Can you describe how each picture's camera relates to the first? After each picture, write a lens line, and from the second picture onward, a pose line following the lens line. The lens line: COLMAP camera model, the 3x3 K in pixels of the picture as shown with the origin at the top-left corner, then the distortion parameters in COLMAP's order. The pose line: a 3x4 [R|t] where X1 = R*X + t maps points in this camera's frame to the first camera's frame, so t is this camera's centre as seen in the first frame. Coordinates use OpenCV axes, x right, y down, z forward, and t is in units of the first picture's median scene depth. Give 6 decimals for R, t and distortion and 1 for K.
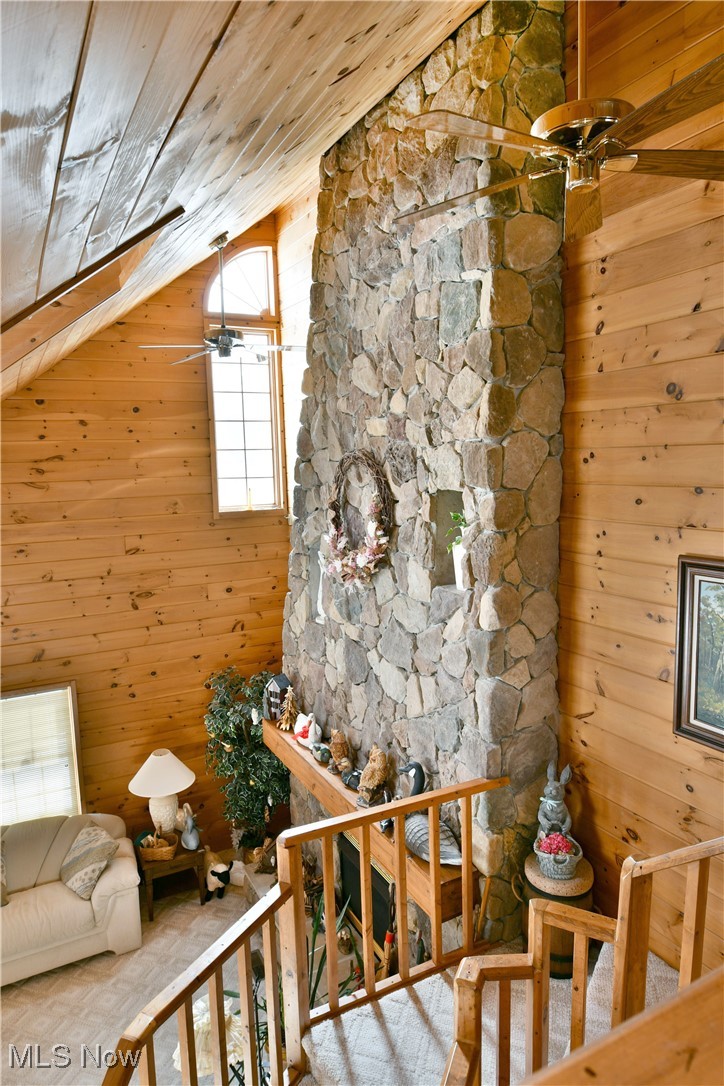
lens RADIAL K [[681.4, 0, 353.4], [0, 681.4, 547.3], [0, 0, 1]] dist [-0.002516, -0.000290]
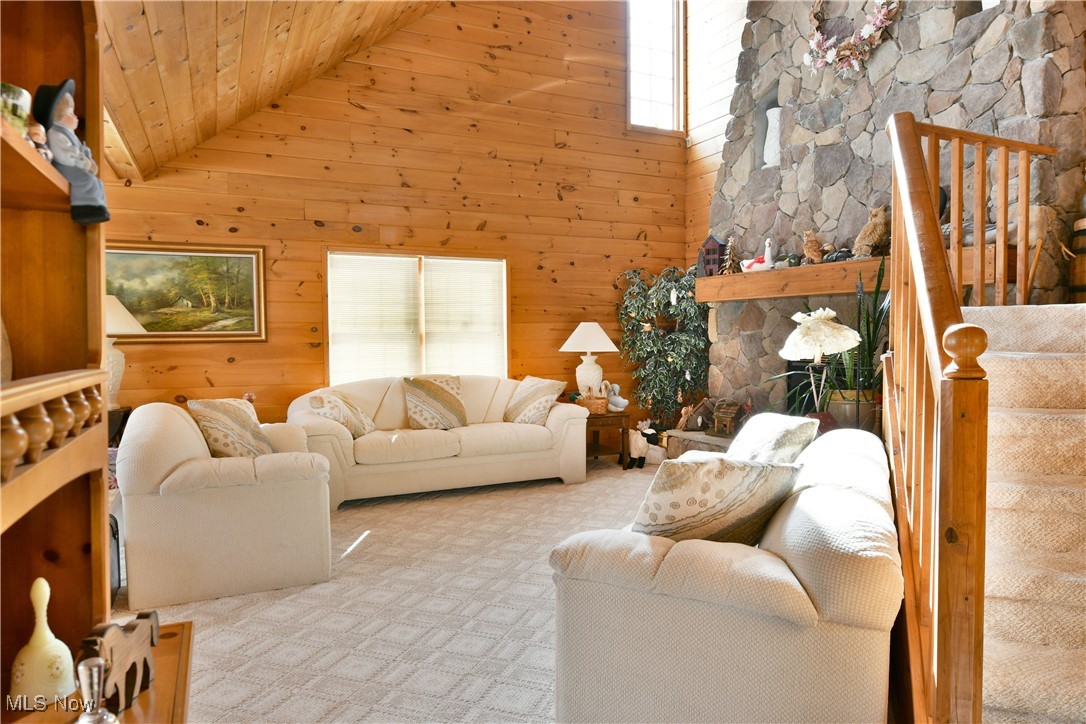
lens RADIAL K [[680.4, 0, 543.0], [0, 680.4, 362.0], [0, 0, 1]] dist [0.000576, -0.013188]
pose [[0.999330, 0.022782, -0.028630, -0.337151], [-0.025009, 0.996483, -0.079975, 0.469551], [0.026707, 0.080638, 0.996386, -0.055082]]
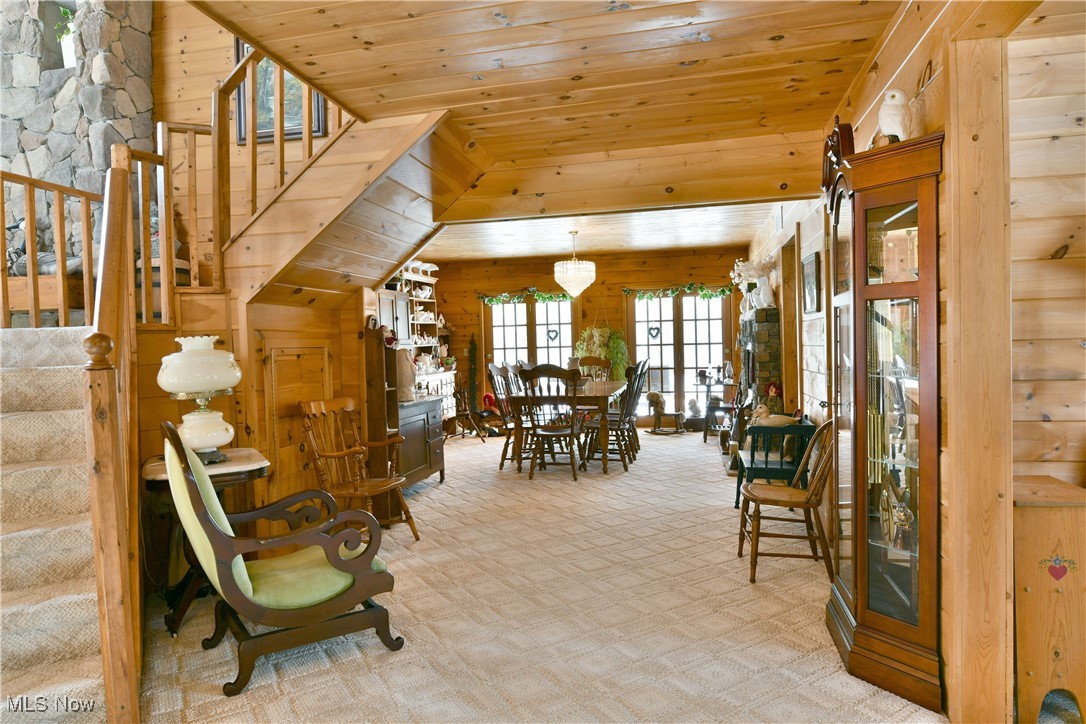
lens RADIAL K [[680.4, 0, 543.0], [0, 680.4, 362.0], [0, 0, 1]] dist [0.000576, -0.013188]
pose [[0.643416, -0.002382, 0.765513, -0.155617], [0.096044, 0.992345, -0.077637, 0.498098], [-0.759468, 0.123476, 0.638719, -0.270264]]
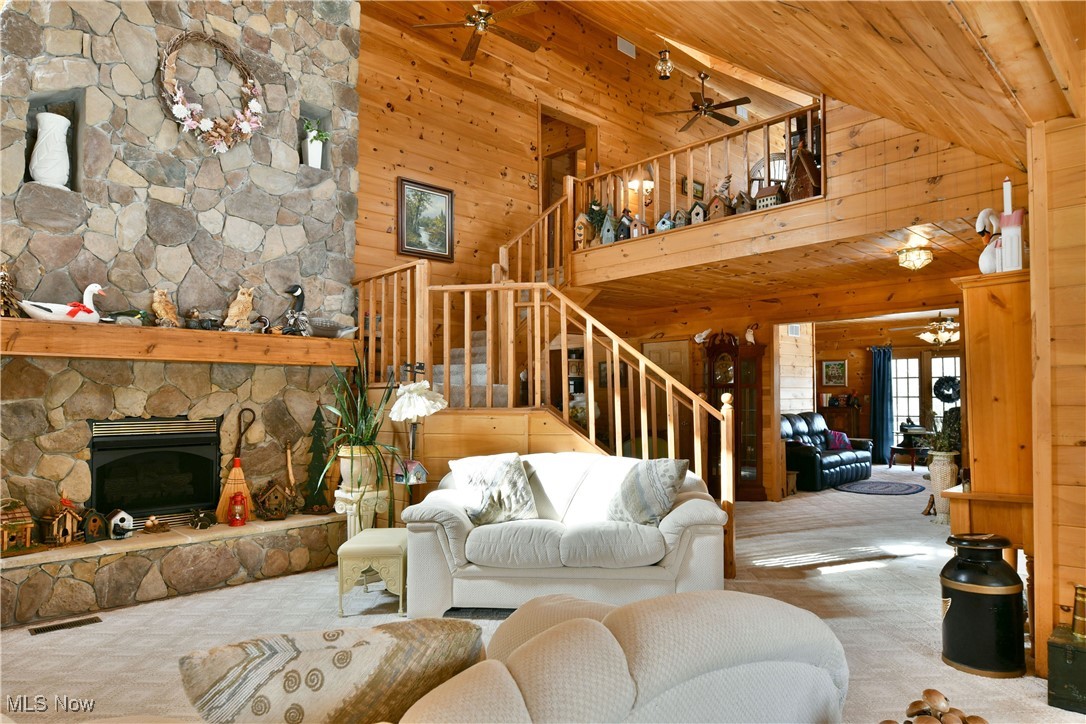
lens RADIAL K [[680.4, 0, 543.0], [0, 680.4, 362.0], [0, 0, 1]] dist [0.000576, -0.013188]
pose [[-0.303769, 0.071698, 0.950044, -0.917324], [0.126303, 0.991394, -0.034434, 0.390475], [-0.944337, 0.109534, -0.310211, 0.652158]]
